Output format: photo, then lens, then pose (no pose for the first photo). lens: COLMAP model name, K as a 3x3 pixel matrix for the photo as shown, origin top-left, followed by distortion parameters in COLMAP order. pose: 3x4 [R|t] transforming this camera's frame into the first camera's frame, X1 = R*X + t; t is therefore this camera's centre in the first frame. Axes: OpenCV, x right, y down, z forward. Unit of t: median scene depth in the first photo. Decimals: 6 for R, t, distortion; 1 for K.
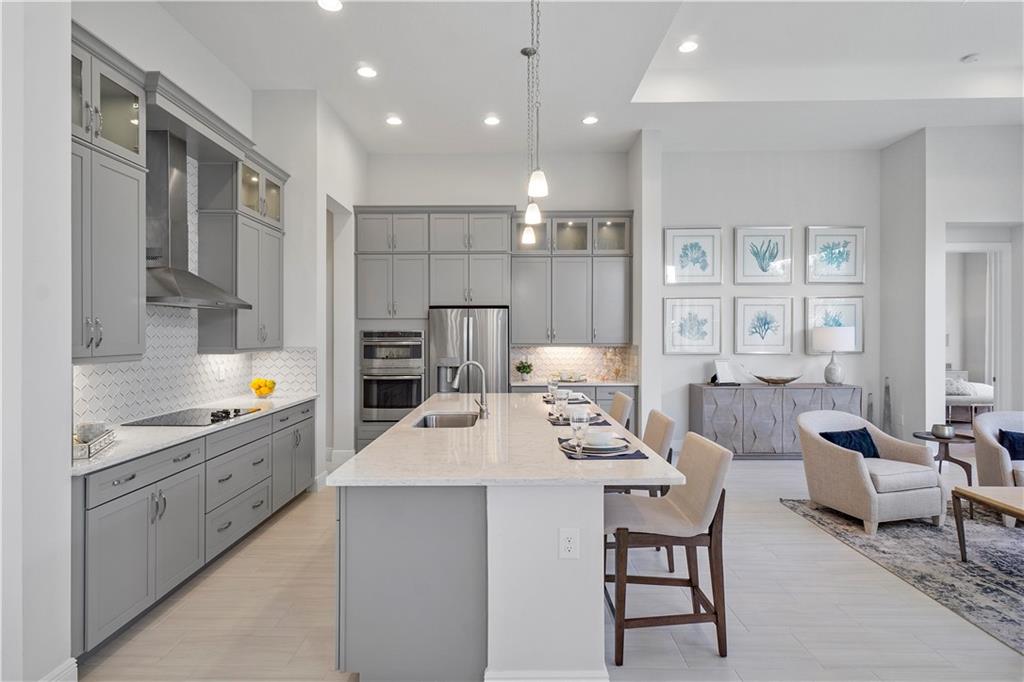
lens RADIAL K [[535.2, 0, 509.8], [0, 535.2, 336.8], [0, 0, 1]] dist [-0.000831, -0.002369]
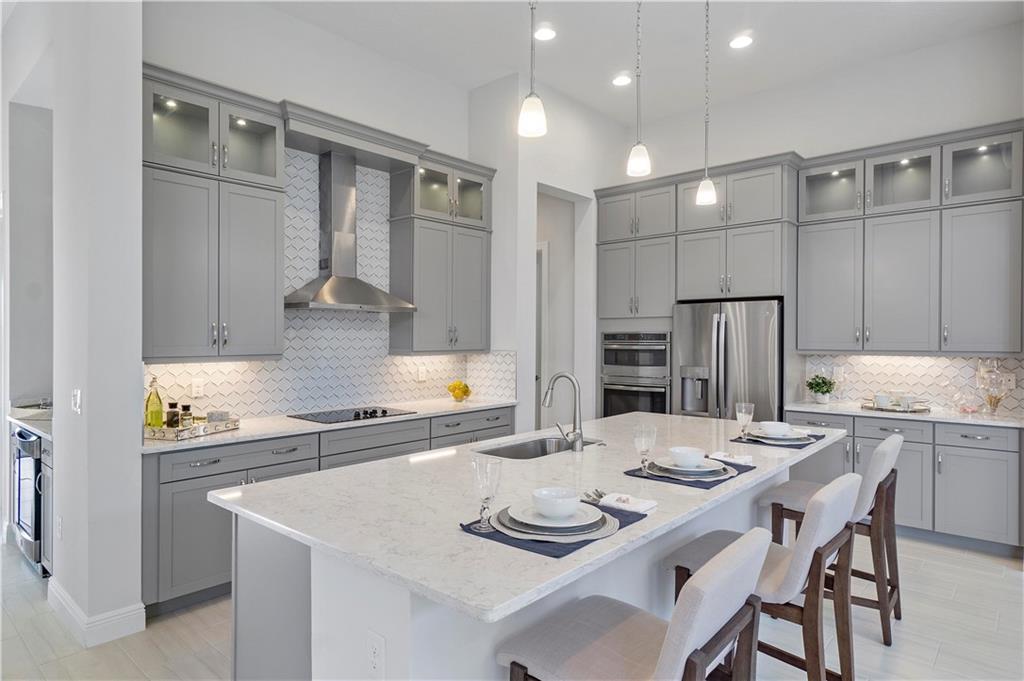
lens RADIAL K [[582.2, 0, 512.4], [0, 582.2, 342.2], [0, 0, 1]] dist [0.006845, -0.000925]
pose [[0.755862, 0.007053, -0.654693, 0.236511], [-0.002861, 0.999968, 0.007468, -0.001929], [0.654725, -0.003772, 0.755858, 0.187852]]
